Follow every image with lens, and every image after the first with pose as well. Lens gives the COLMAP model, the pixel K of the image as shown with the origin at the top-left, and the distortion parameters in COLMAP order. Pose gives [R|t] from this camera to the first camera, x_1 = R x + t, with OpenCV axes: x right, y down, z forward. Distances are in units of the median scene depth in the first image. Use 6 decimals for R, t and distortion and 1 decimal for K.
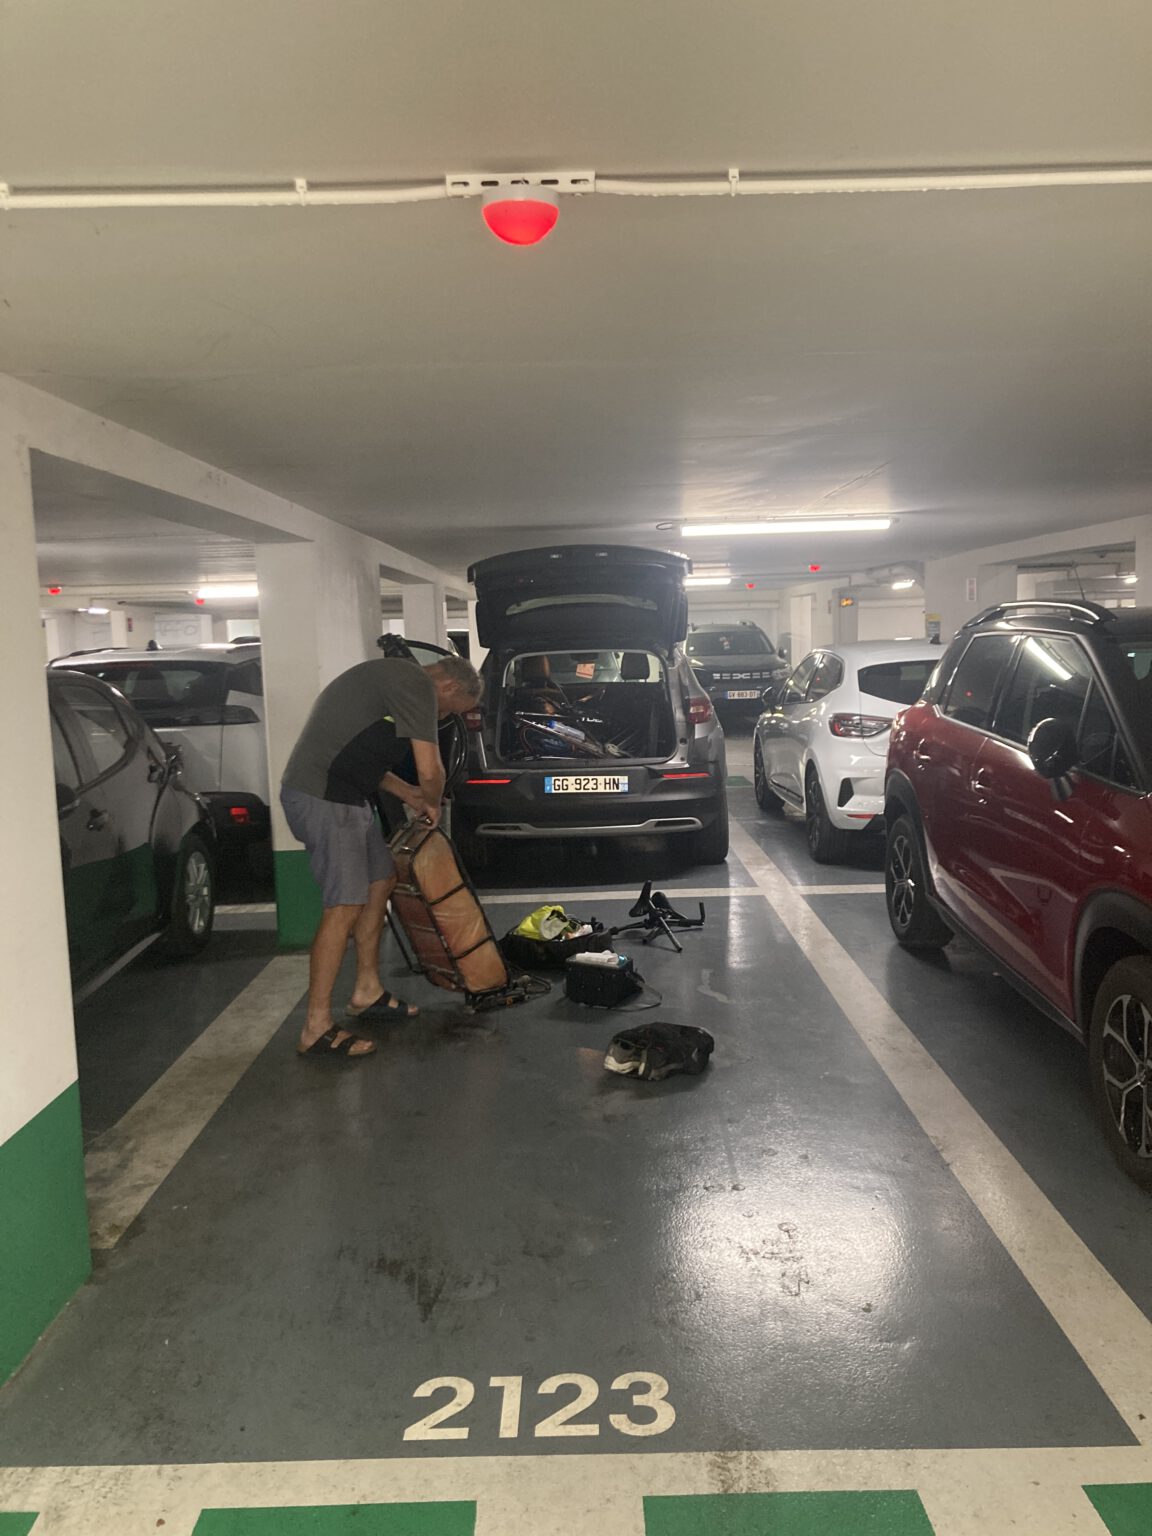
lens RADIAL K [[1269.8, 0, 579.3], [0, 1269.8, 773.7], [0, 0, 1]] dist [0.012677, 0.001492]
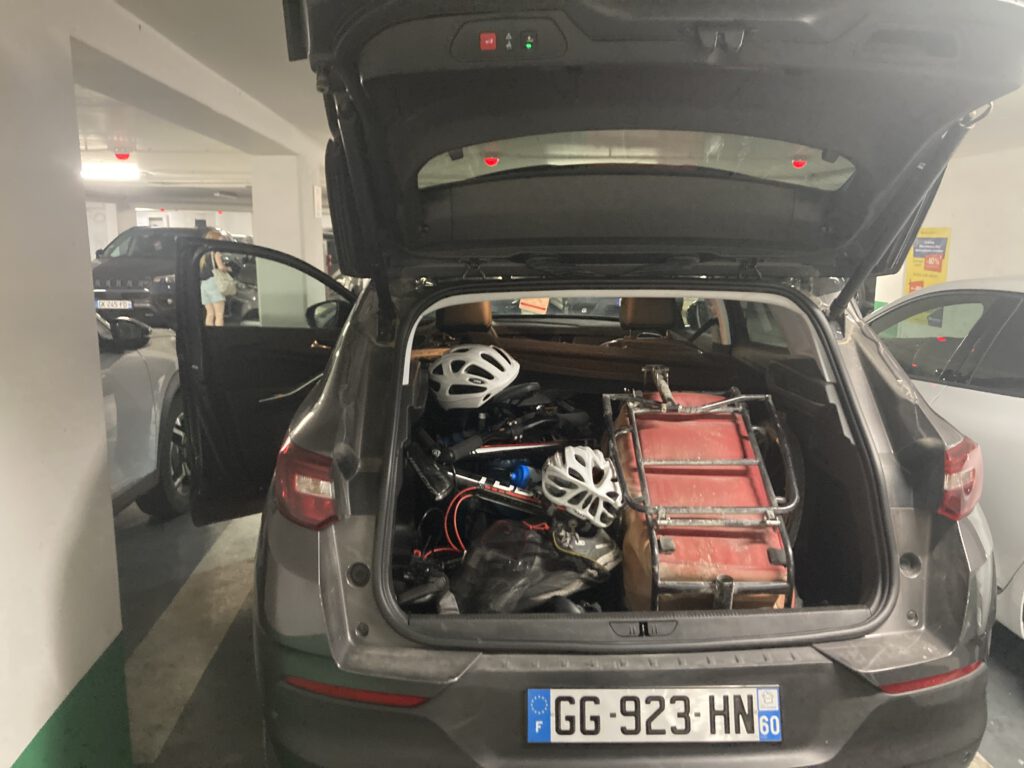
lens RADIAL K [[846.6, 0, 509.2], [0, 846.6, 377.7], [0, 0, 1]] dist [0.012677, 0.001492]
pose [[0.997395, 0.020558, 0.069136, -0.048733], [-0.024647, 0.997964, 0.058829, -0.090133], [-0.067785, -0.060380, 0.995871, 0.788528]]
